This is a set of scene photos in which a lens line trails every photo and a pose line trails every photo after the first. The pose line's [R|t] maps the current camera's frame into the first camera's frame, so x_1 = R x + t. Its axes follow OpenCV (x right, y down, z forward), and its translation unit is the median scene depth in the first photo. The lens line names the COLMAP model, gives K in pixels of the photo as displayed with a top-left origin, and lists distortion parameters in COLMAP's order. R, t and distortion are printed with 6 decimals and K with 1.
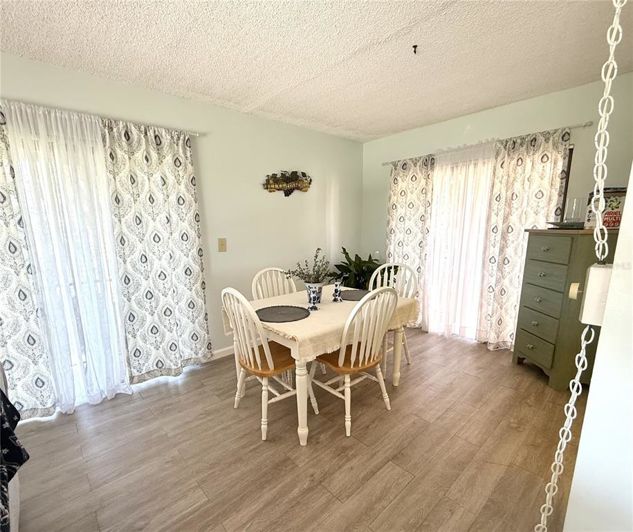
lens RADIAL K [[312.6, 0, 300.9], [0, 312.6, 287.3], [0, 0, 1]] dist [-0.003151, 0.000205]
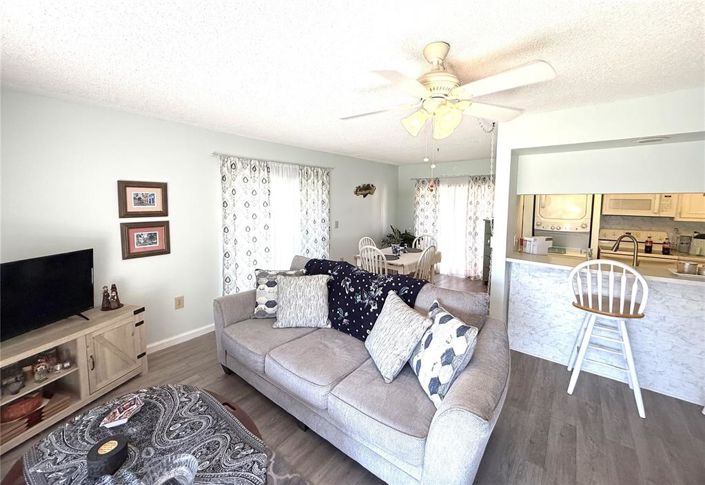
lens RADIAL K [[282.3, 0, 363.4], [0, 282.3, 216.7], [0, 0, 1]] dist [-0.001488, 0.000205]
pose [[0.980331, 0.016856, 0.196639, -0.384910], [0.010062, 0.990781, -0.135096, 0.040264], [-0.197103, 0.134417, 0.971124, -0.589841]]
